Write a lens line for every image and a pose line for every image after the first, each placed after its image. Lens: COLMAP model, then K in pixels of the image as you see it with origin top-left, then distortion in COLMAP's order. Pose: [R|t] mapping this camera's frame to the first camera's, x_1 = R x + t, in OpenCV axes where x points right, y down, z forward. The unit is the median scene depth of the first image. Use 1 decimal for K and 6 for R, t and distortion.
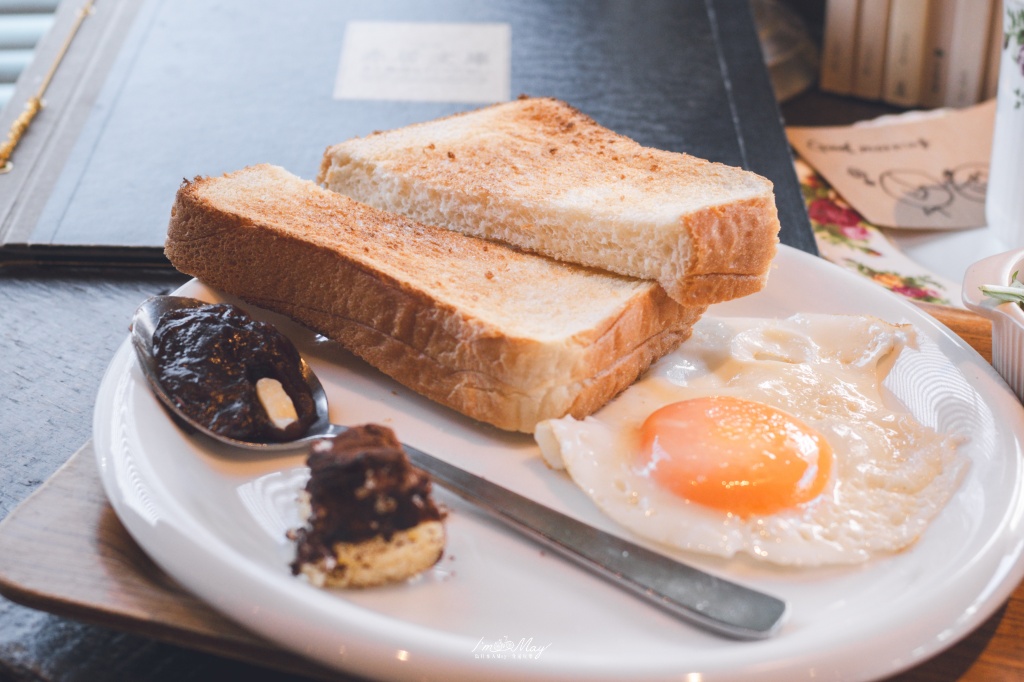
lens RADIAL K [[1460.2, 0, 514.2], [0, 1460.2, 342.3], [0, 0, 1]] dist [-0.001466, 0.000000]
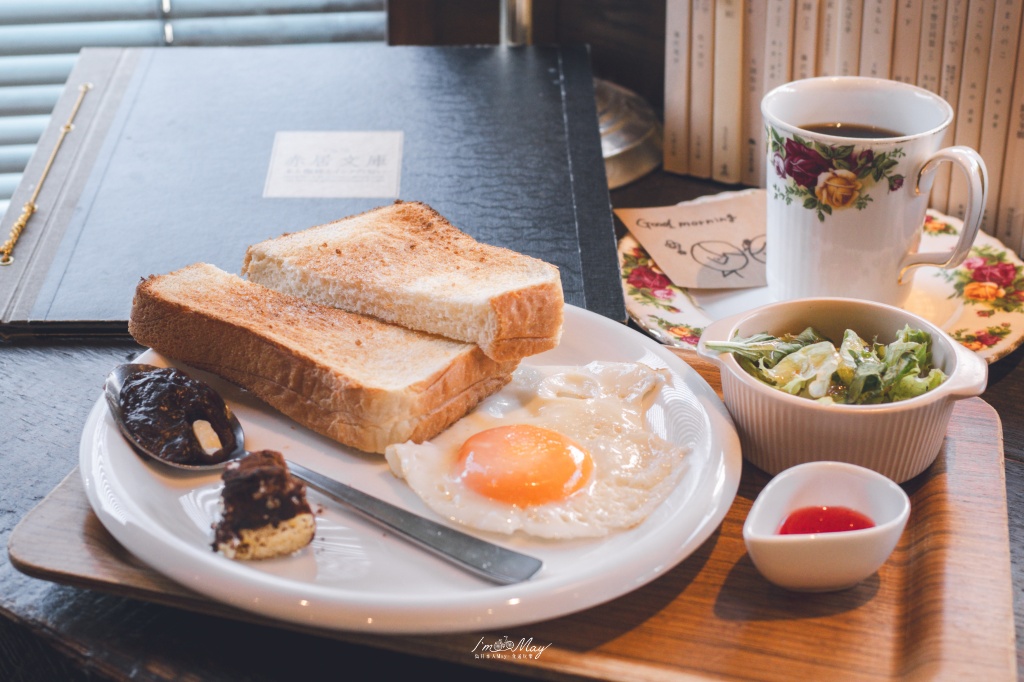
lens RADIAL K [[1460.2, 0, 509.1], [0, 1460.2, 339.8], [0, 0, 1]] dist [-0.001466, 0.000000]
pose [[0.999677, -0.024778, 0.005721, 0.121917], [0.024873, 0.999543, -0.017187, -0.020972], [-0.005293, 0.017324, 0.999836, -0.416442]]
